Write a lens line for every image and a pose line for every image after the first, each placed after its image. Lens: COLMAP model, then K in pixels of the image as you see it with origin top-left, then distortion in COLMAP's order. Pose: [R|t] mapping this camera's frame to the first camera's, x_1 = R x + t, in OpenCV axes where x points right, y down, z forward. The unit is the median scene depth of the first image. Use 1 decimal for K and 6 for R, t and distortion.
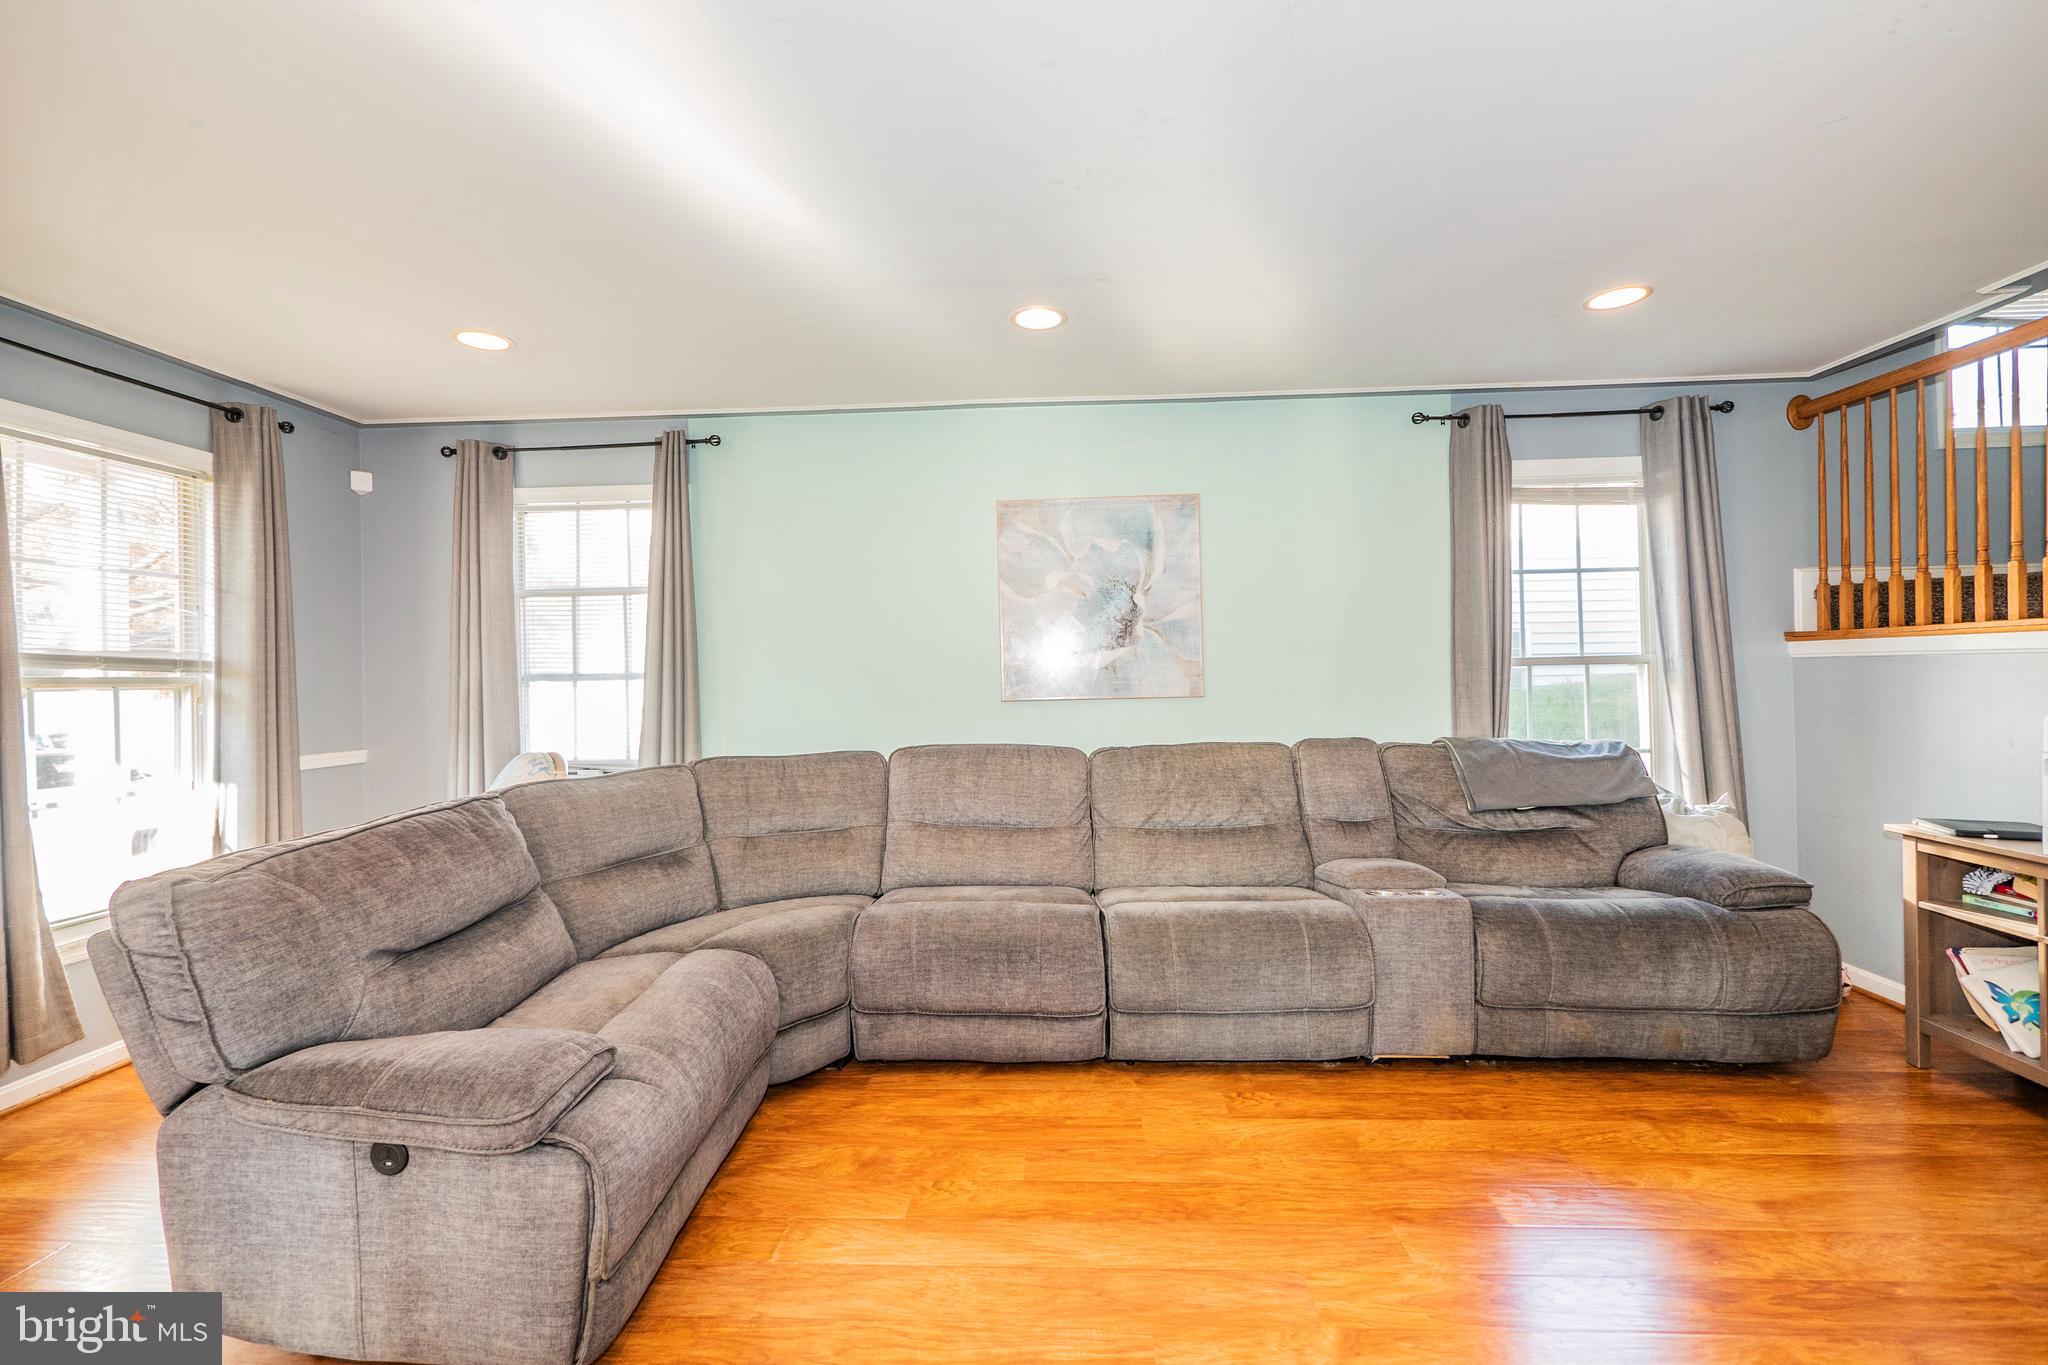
lens RADIAL K [[861.6, 0, 1023.5], [0, 861.6, 672.0], [0, 0, 1]] dist [-0.004610, 0.000521]
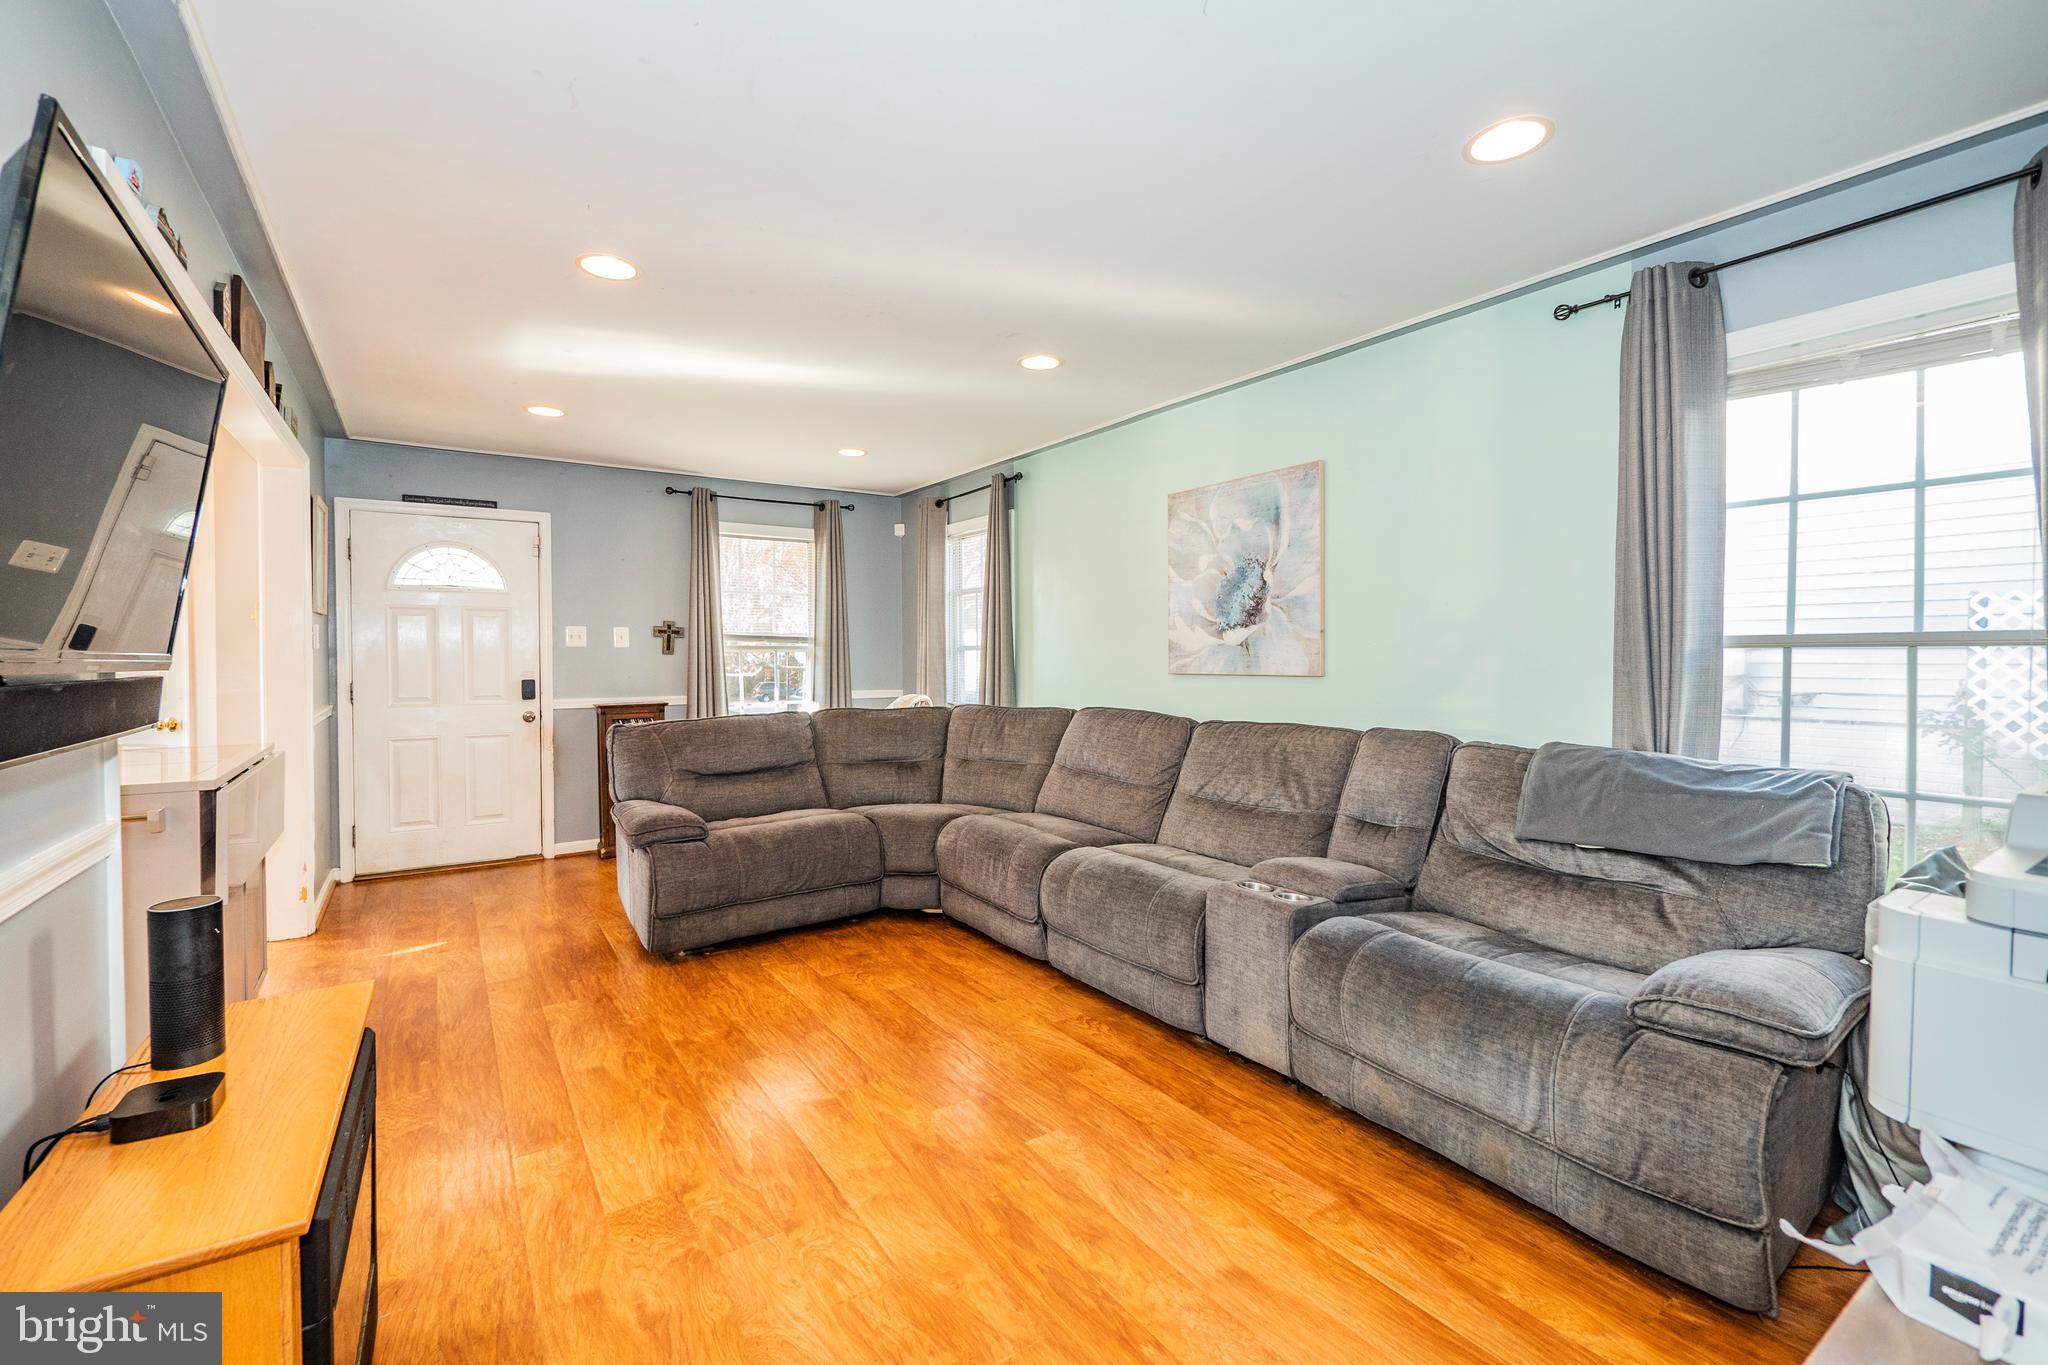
lens RADIAL K [[861.6, 0, 1021.4], [0, 861.6, 675.9], [0, 0, 1]] dist [-0.004610, 0.000521]
pose [[0.606208, 0.037456, -0.794424, 0.853054], [-0.004554, 0.999037, 0.043628, -0.013065], [0.795293, -0.022830, 0.605795, 0.188994]]
